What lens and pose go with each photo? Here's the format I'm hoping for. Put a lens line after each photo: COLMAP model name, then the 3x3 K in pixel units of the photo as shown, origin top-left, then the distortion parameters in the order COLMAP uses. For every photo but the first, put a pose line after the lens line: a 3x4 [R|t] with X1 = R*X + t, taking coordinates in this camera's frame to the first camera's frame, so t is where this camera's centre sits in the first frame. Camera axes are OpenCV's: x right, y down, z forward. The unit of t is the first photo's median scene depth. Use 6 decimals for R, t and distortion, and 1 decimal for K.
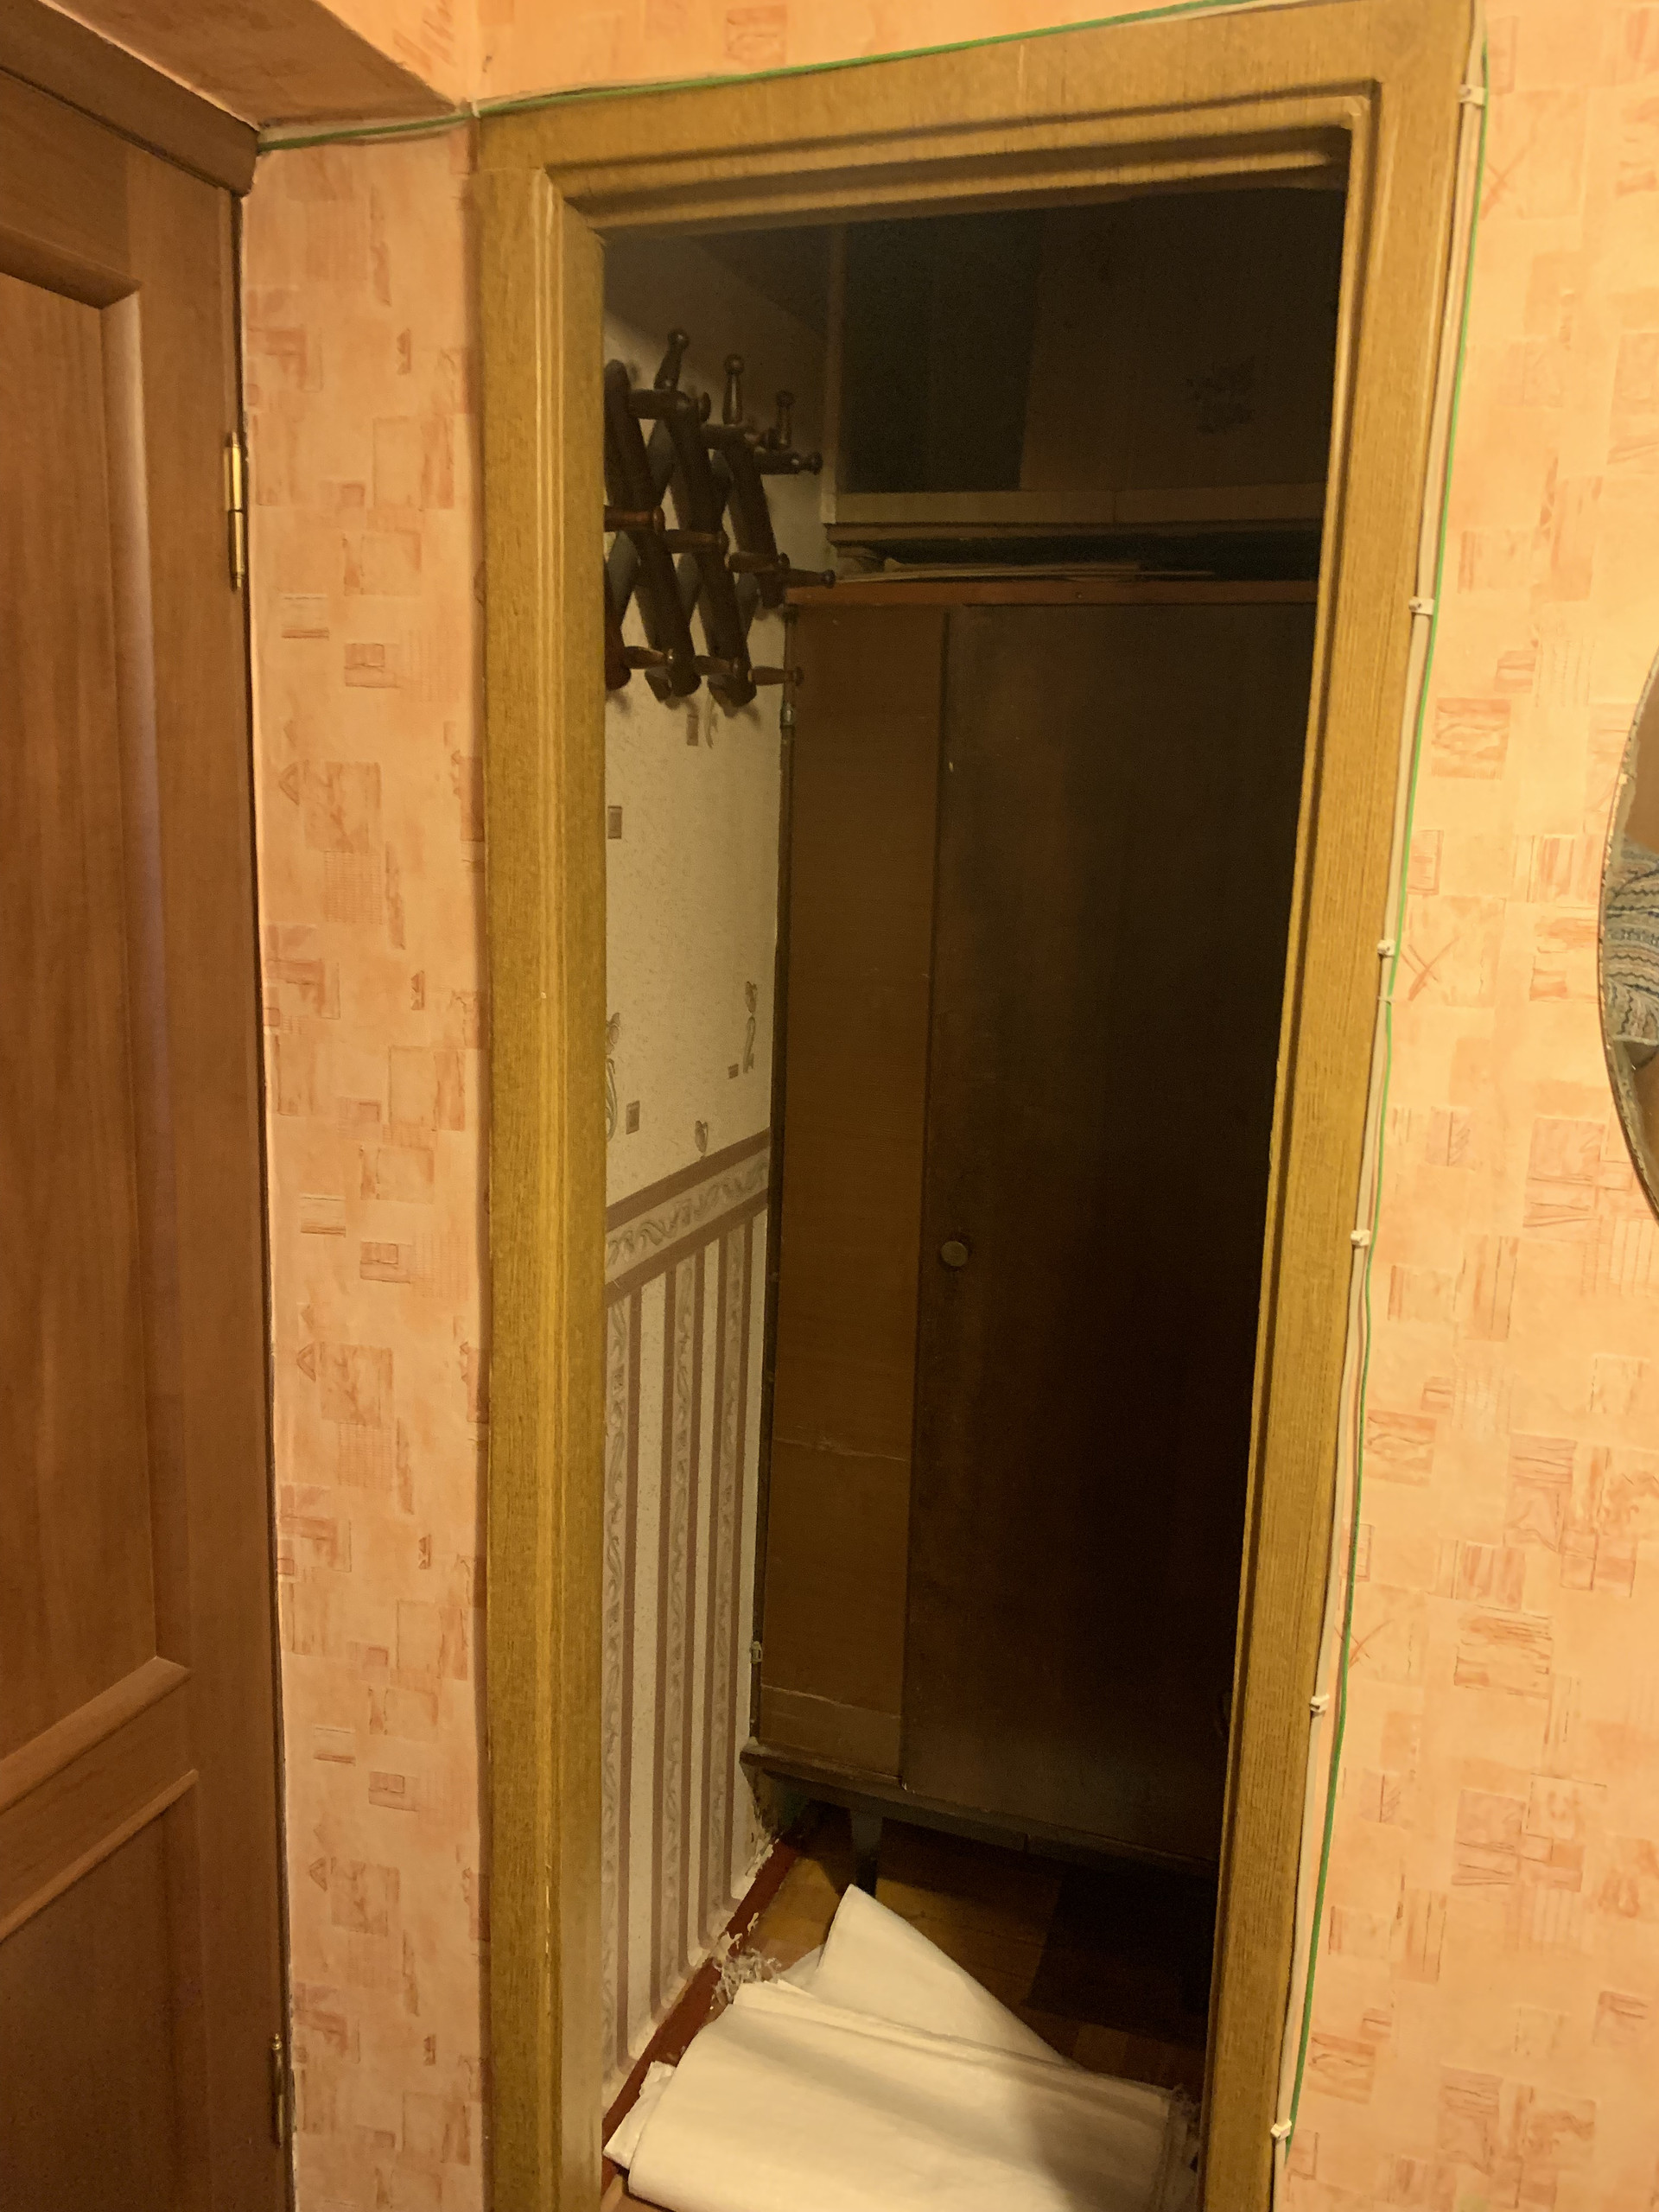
lens RADIAL K [[1665.8, 0, 789.7], [0, 1665.8, 1089.9], [0, 0, 1]] dist [0.059675, -0.081856]
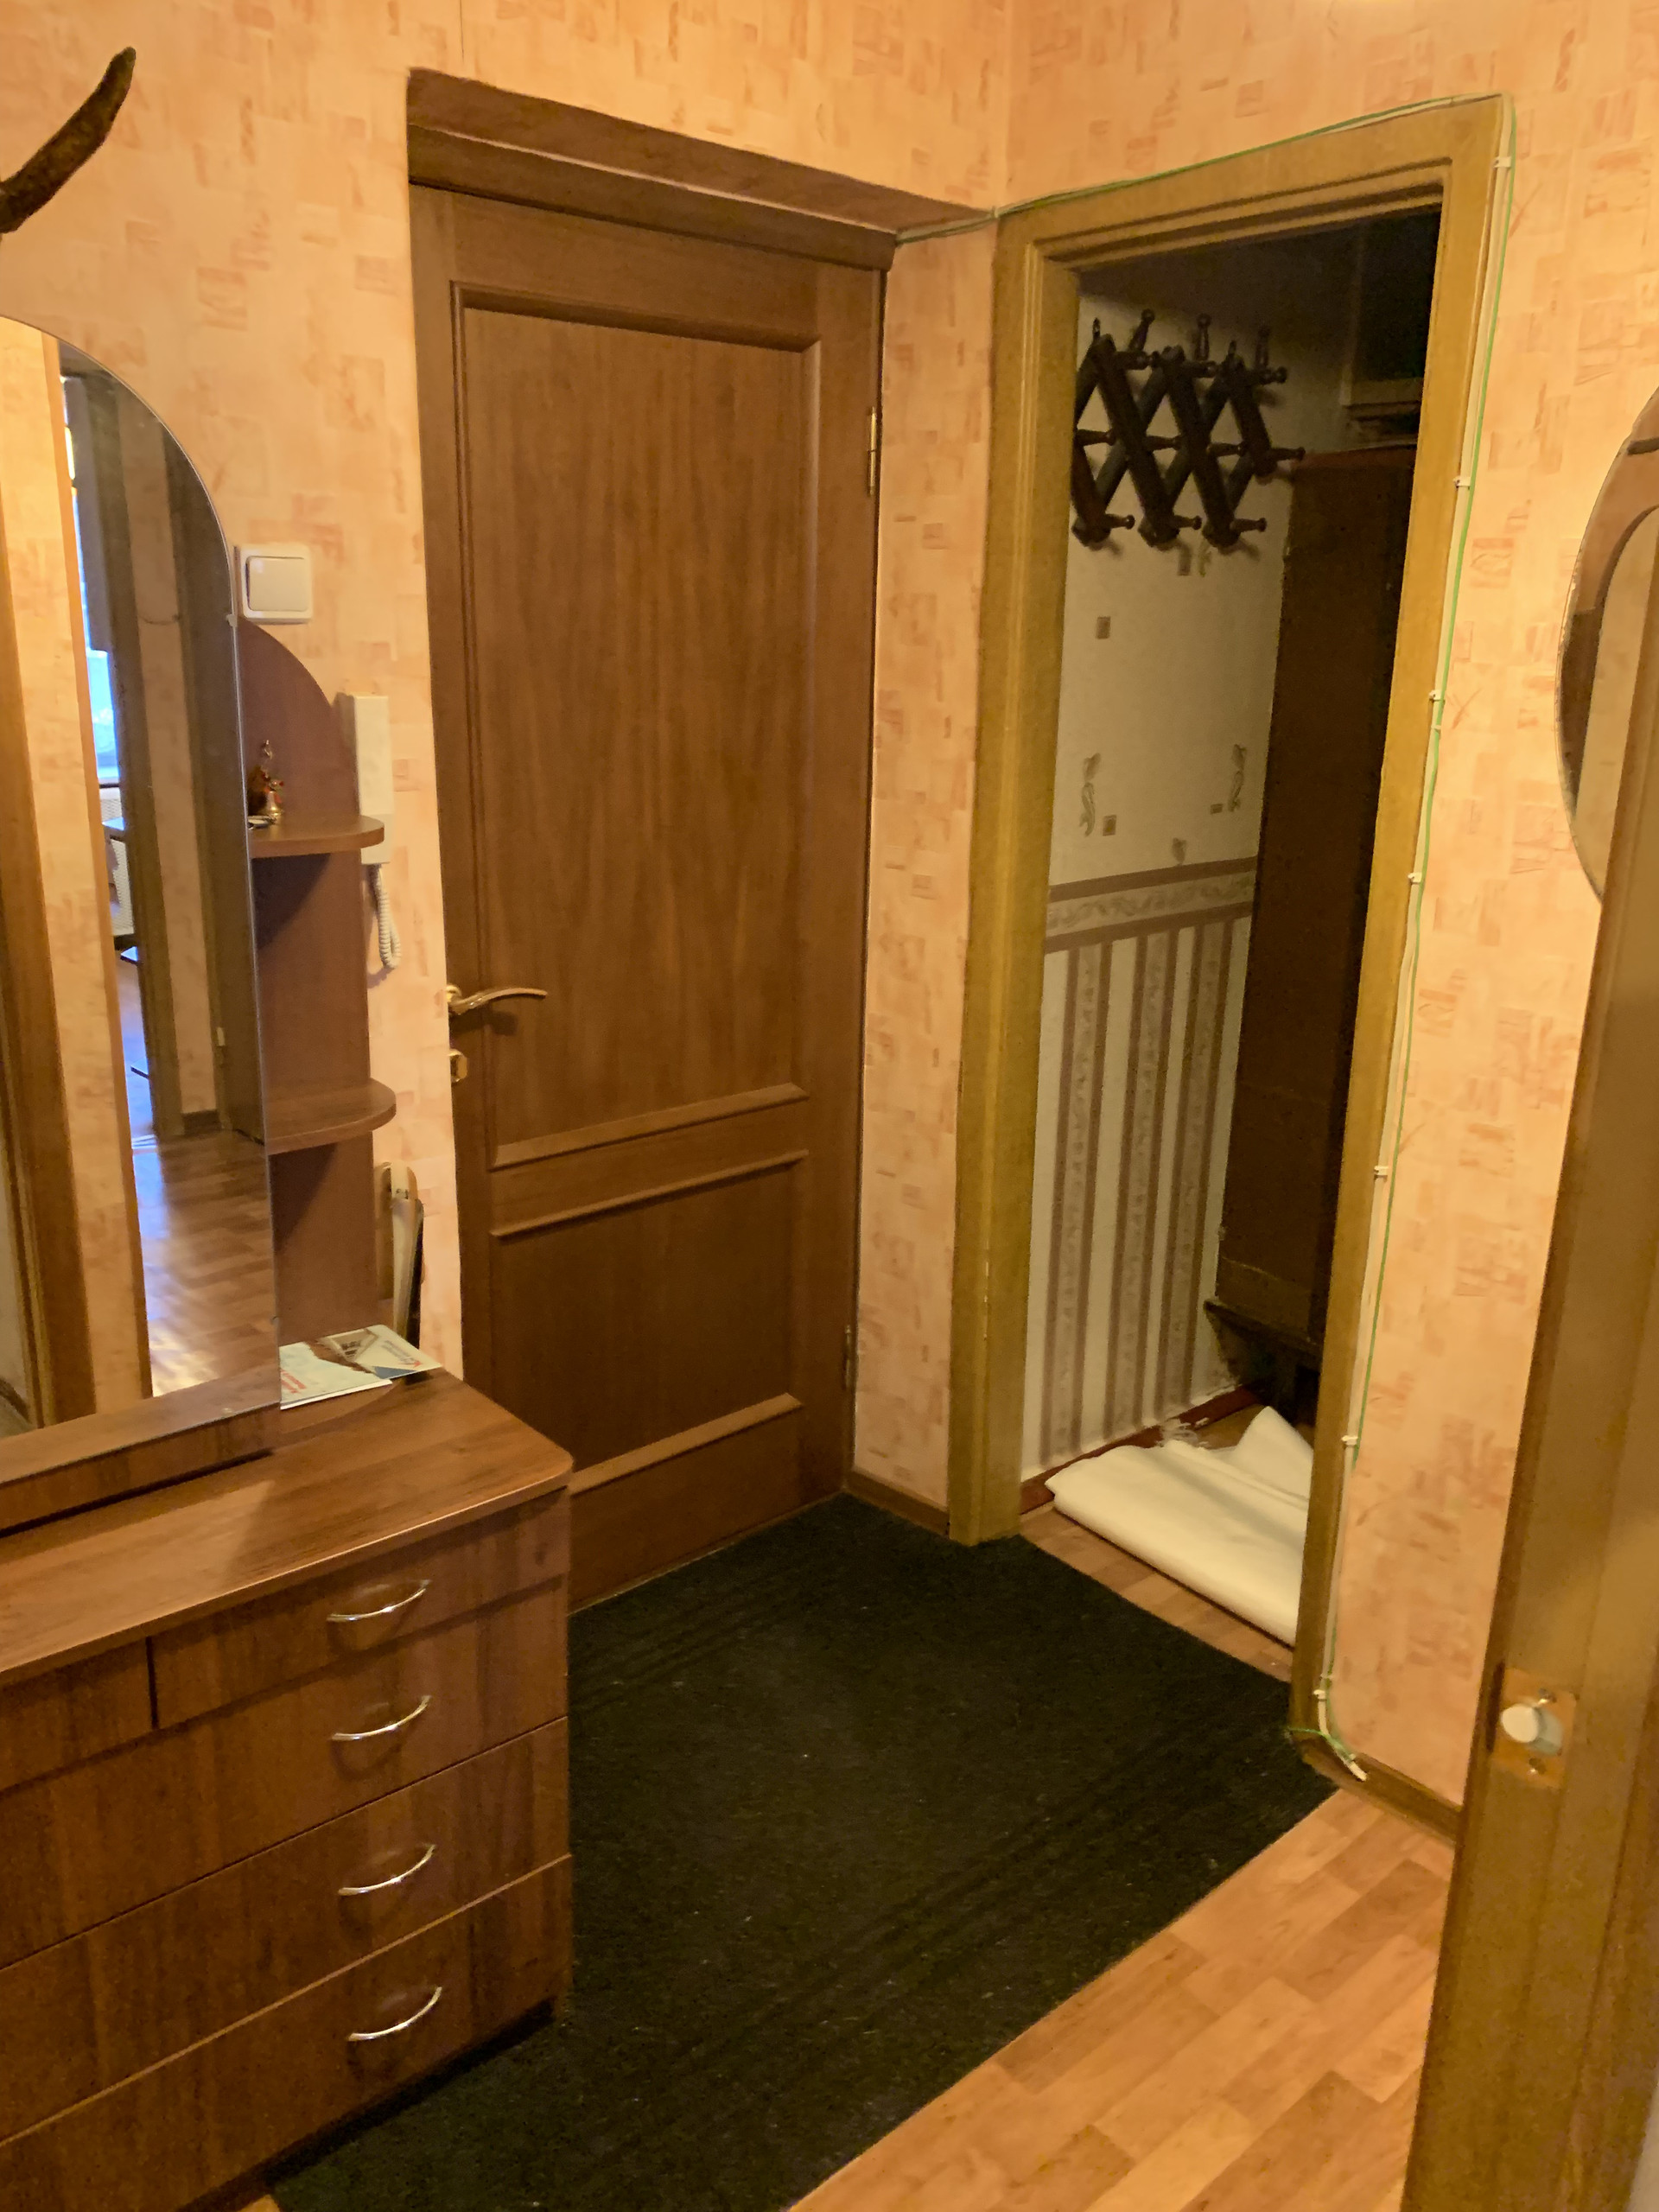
lens RADIAL K [[1675.4, 0, 794.2], [0, 1675.4, 1101.1], [0, 0, 1]] dist [0.022358, -0.036042]
pose [[0.861490, 0.128049, -0.491364, 0.584724], [-0.079257, 0.989730, 0.118965, 0.140456], [0.501551, -0.063544, 0.862791, -0.654788]]
